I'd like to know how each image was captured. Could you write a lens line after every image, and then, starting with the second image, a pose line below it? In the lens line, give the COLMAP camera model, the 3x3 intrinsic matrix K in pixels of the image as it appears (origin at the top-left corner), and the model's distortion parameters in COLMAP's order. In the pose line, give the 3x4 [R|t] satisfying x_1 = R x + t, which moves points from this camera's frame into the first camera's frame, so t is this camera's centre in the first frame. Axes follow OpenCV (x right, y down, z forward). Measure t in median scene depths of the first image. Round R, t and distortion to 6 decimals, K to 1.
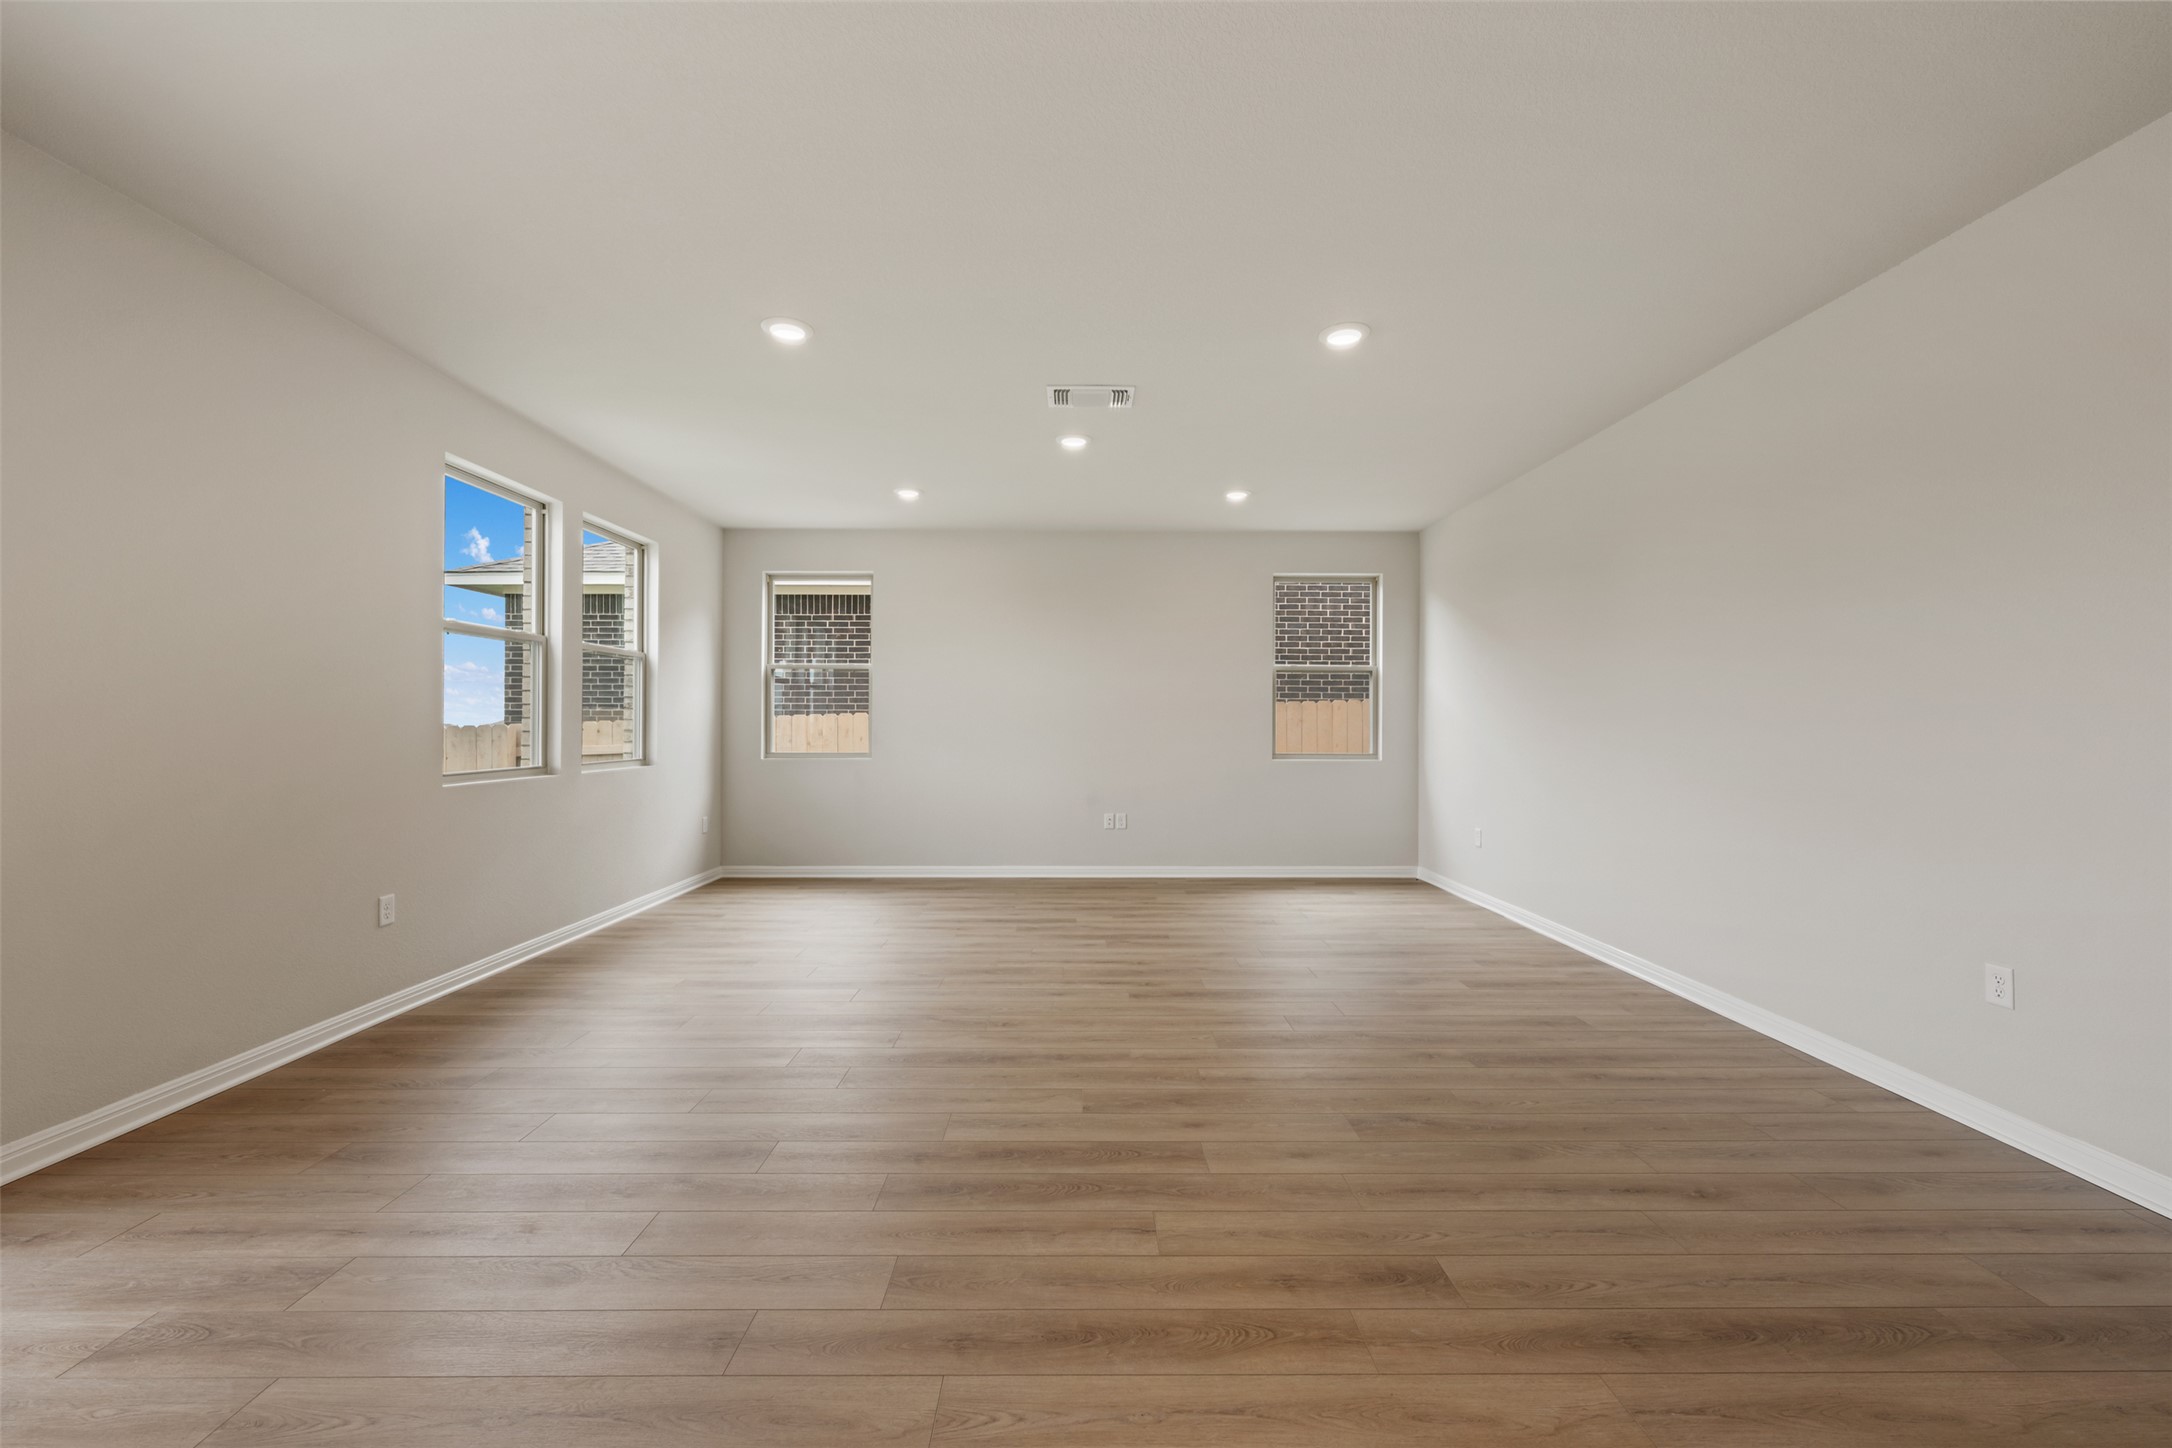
lens RADIAL K [[861.6, 0, 1085.4], [0, 861.6, 722.6], [0, 0, 1]] dist [-0.001240, 0.000067]
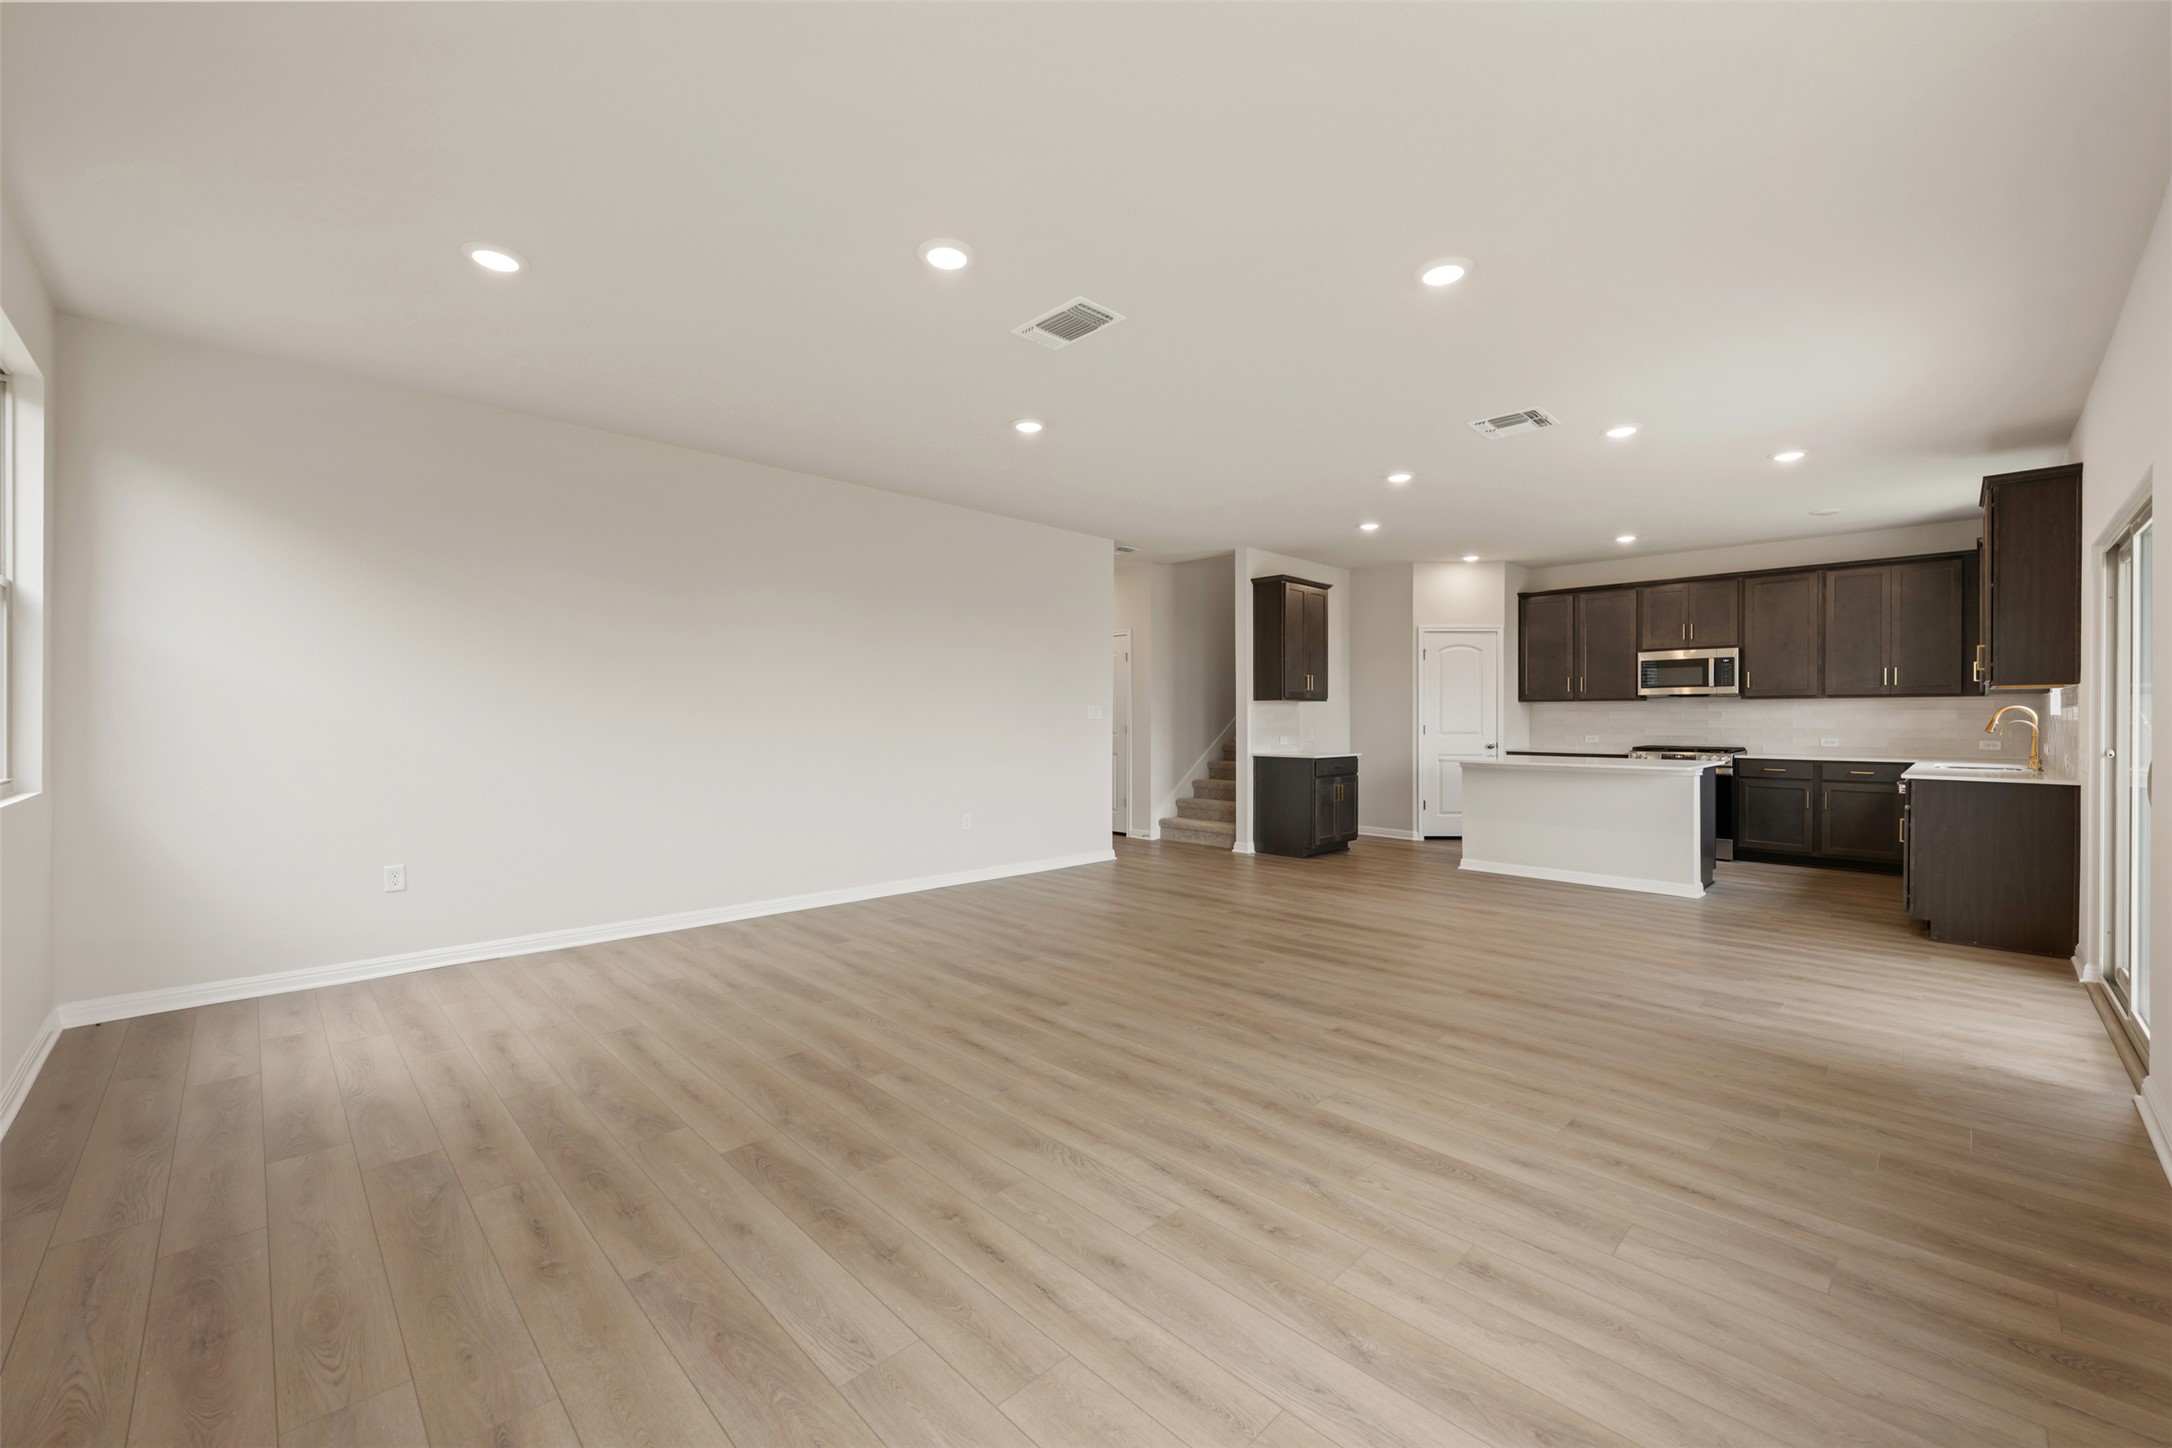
lens RADIAL K [[861.6, 0, 1085.2], [0, 861.6, 720.5], [0, 0, 1]] dist [-0.001240, 0.000067]
pose [[-0.692993, -0.005897, 0.720920, -0.527837], [-0.006589, 0.999977, 0.001846, 0.003255], [-0.720914, -0.003471, -0.693016, 1.352523]]
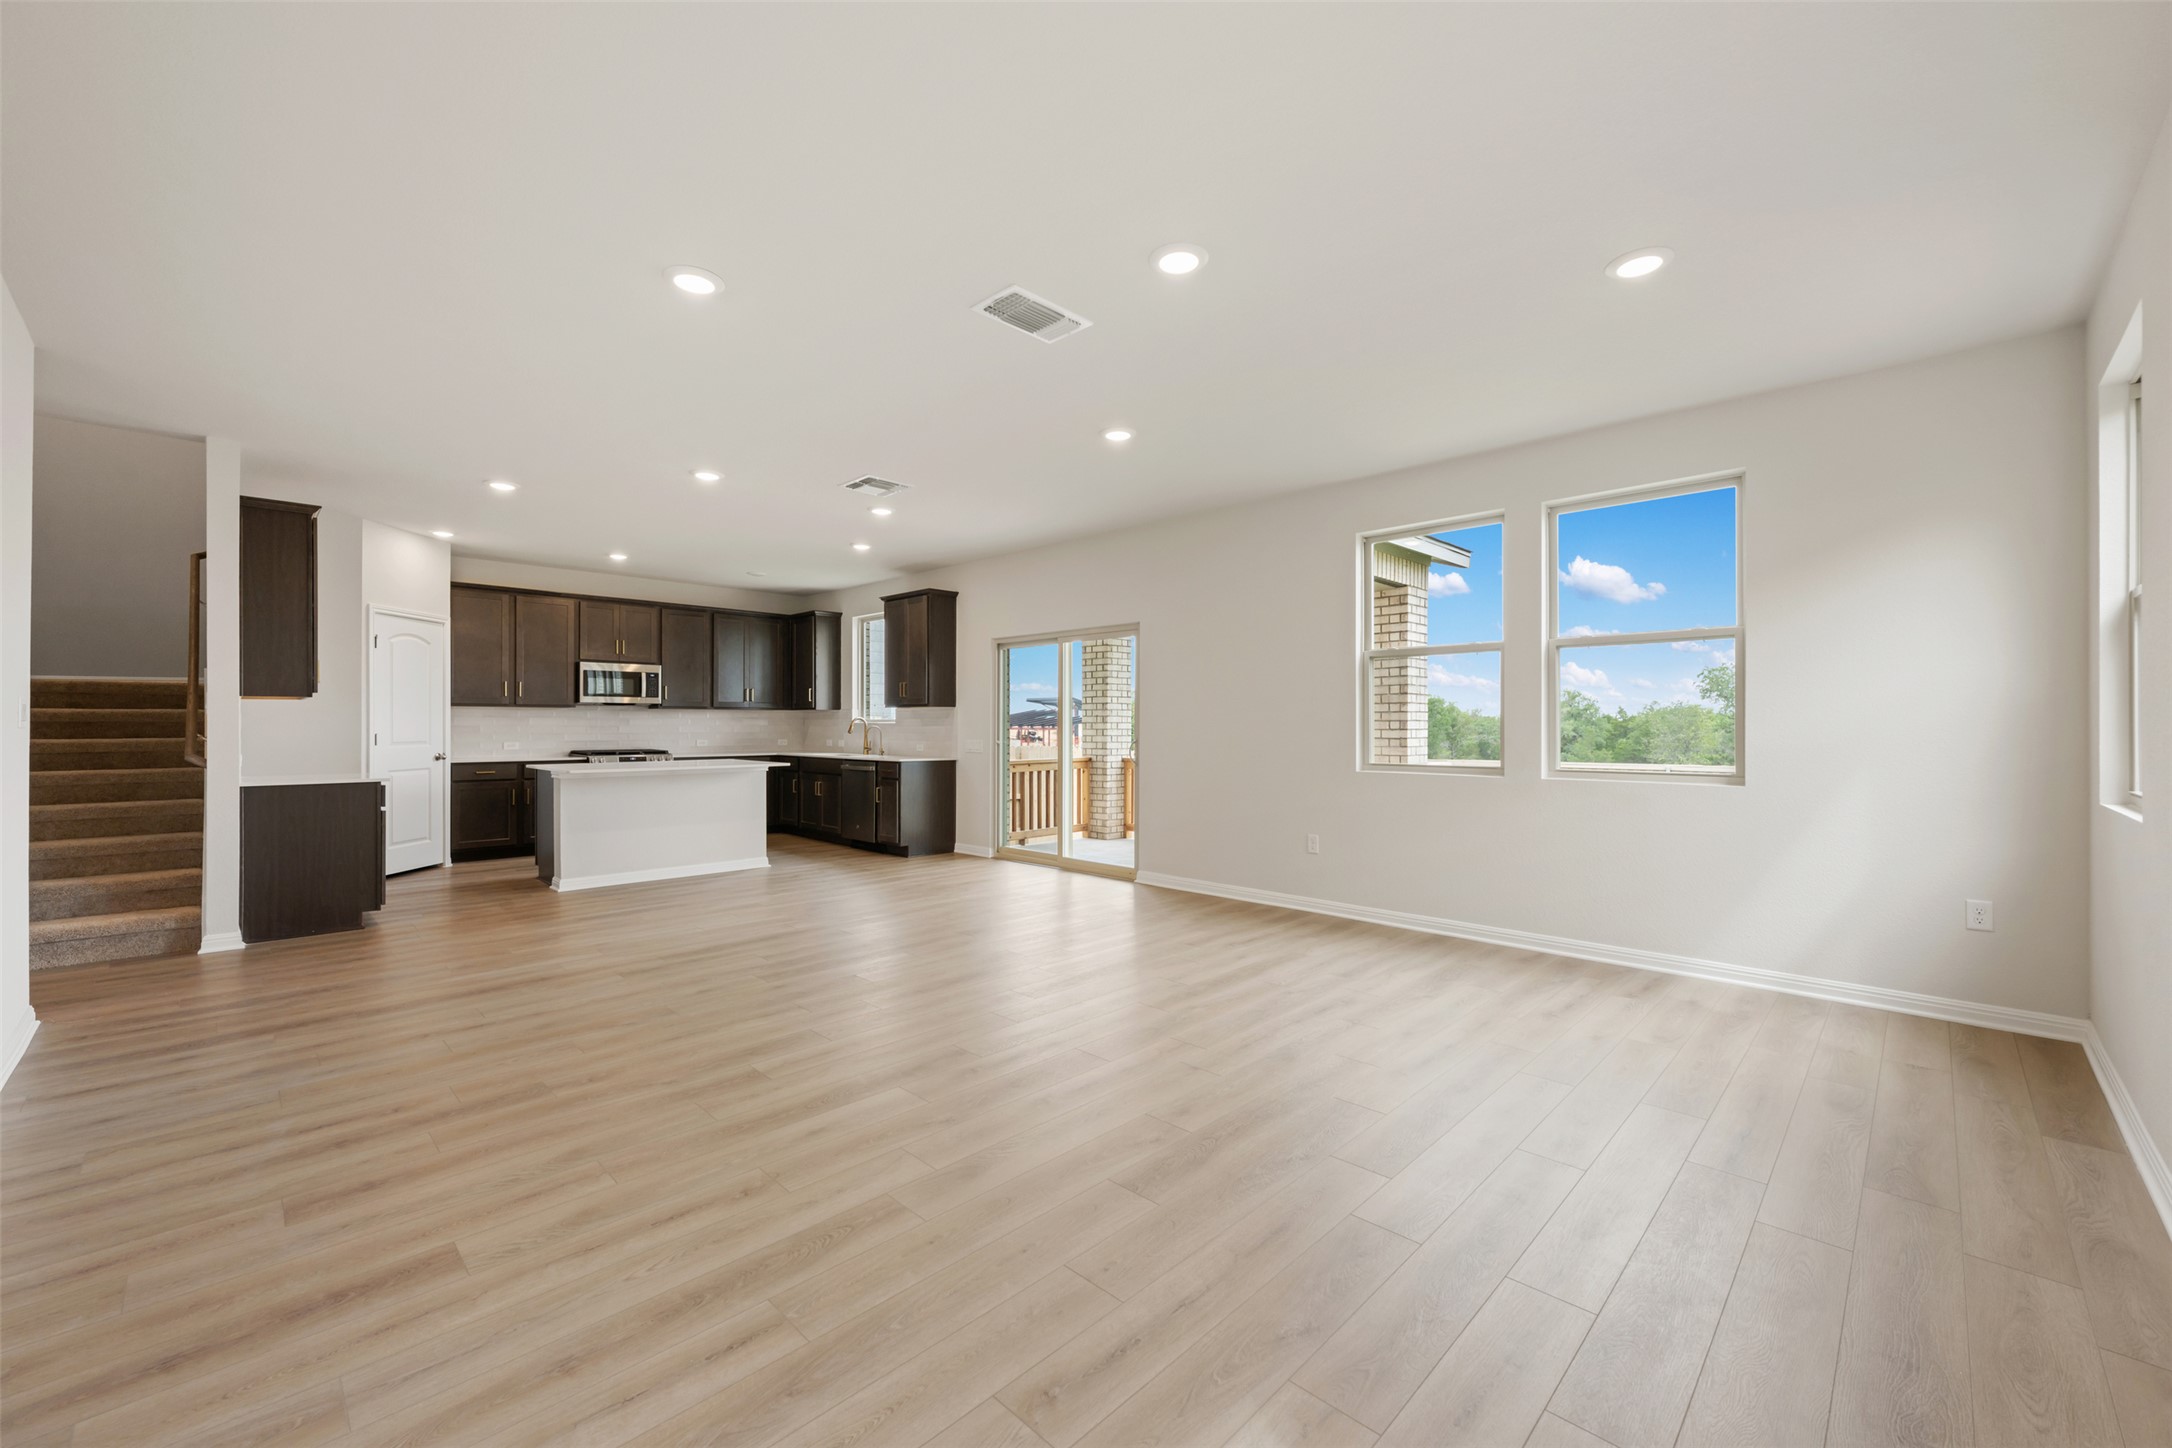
lens RADIAL K [[861.6, 0, 1081.5], [0, 861.6, 723.6], [0, 0, 1]] dist [-0.001240, 0.000067]
pose [[-0.710835, -0.004945, -0.703342, 0.461094], [-0.000014, 0.999975, -0.007016, 0.005293], [0.703359, -0.004977, -0.710817, 1.381151]]
